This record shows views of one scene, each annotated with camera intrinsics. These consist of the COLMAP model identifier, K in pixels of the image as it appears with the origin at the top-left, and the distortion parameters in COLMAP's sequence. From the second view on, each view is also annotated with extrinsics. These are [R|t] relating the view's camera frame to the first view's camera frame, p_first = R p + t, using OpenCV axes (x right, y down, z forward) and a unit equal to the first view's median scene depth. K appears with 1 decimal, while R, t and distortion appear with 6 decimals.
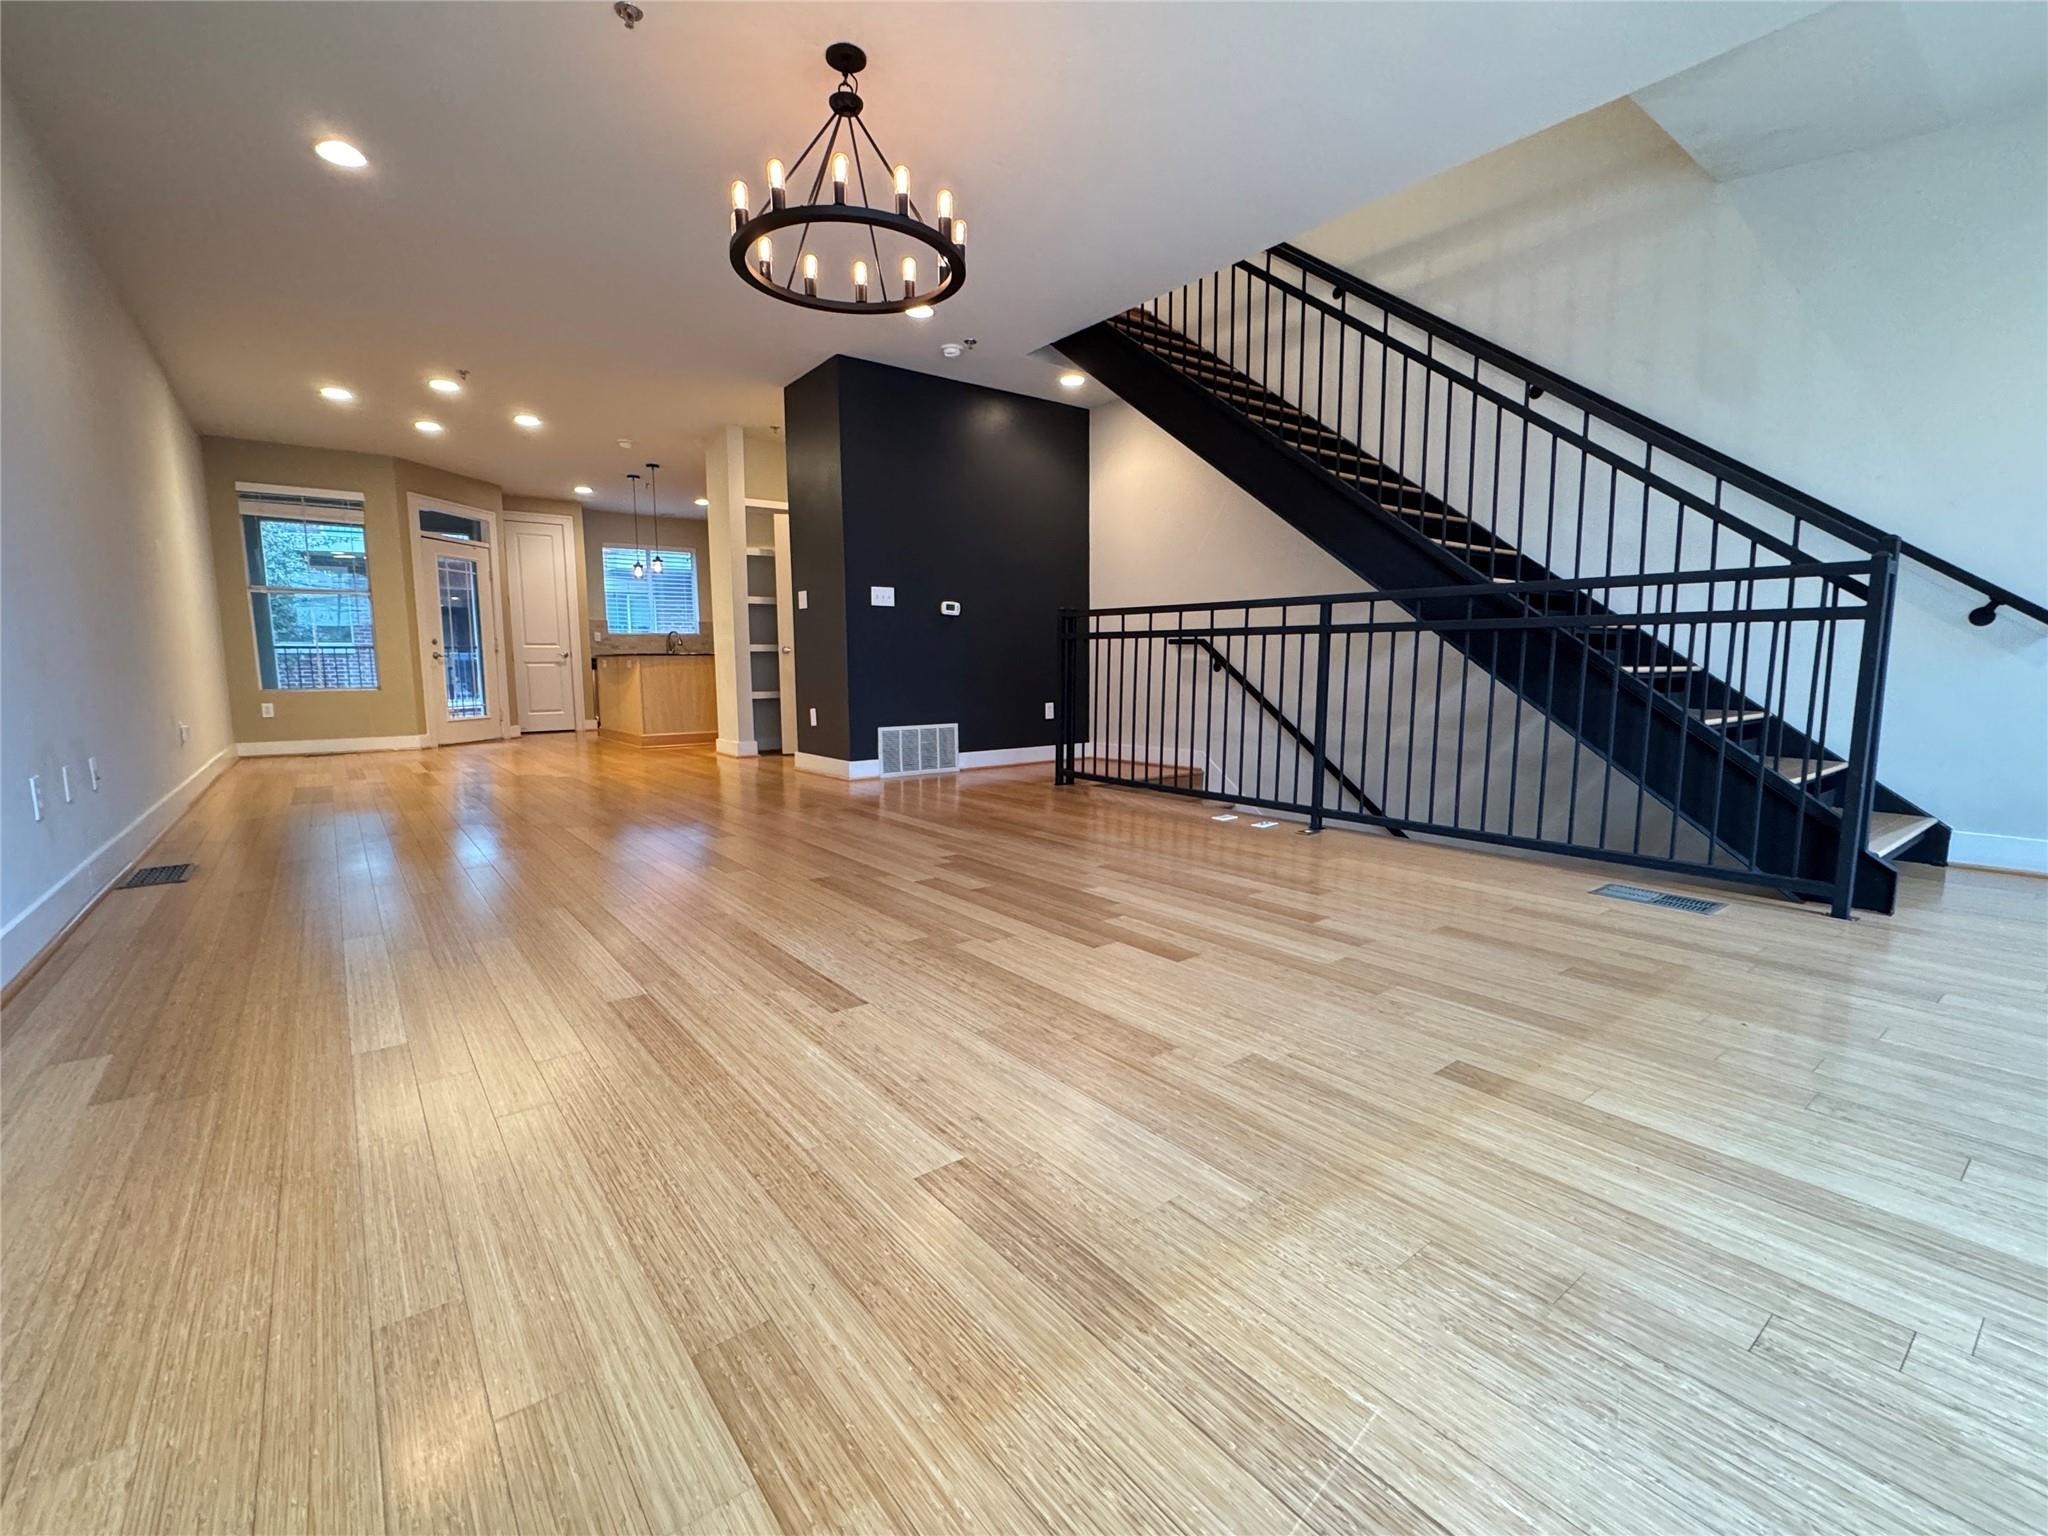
lens RADIAL K [[900.3, 0, 1019.7], [0, 900.3, 765.0], [0, 0, 1]] dist [-0.000529, 0.000606]
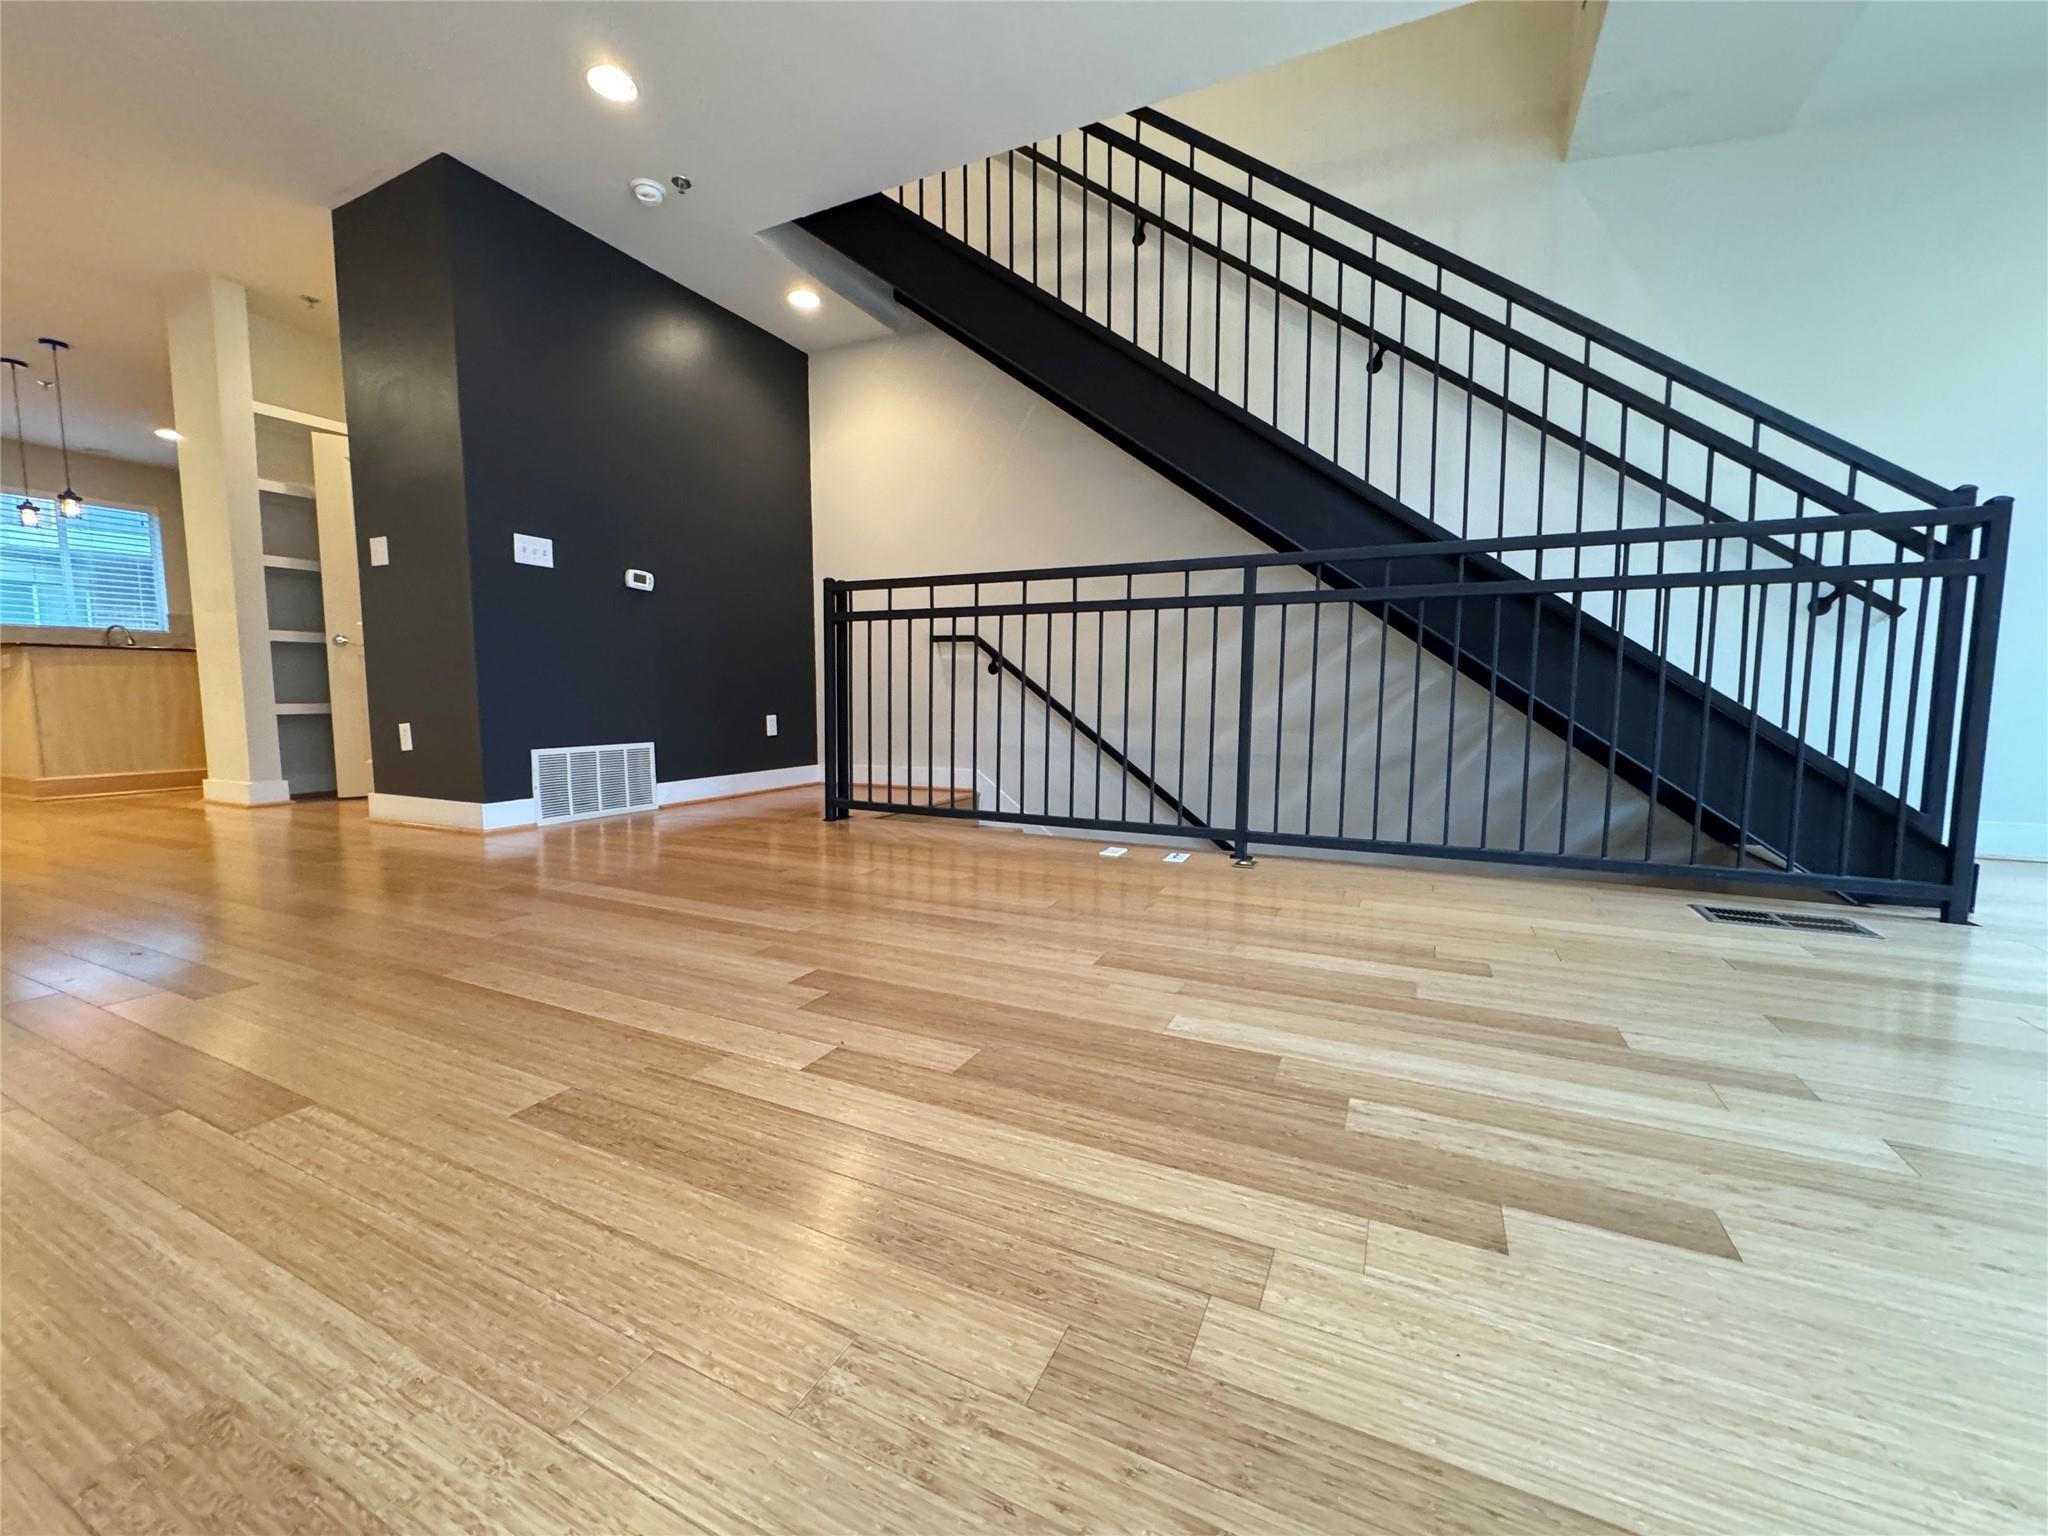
lens RADIAL K [[810.4, 0, 1022.9], [0, 810.4, 765.8], [0, 0, 1]] dist [-0.002188, -0.000025]
pose [[0.894107, -0.034167, 0.446548, -0.097906], [0.046281, 0.998796, -0.016245, -0.003727], [-0.445455, 0.035191, 0.894612, 0.303076]]
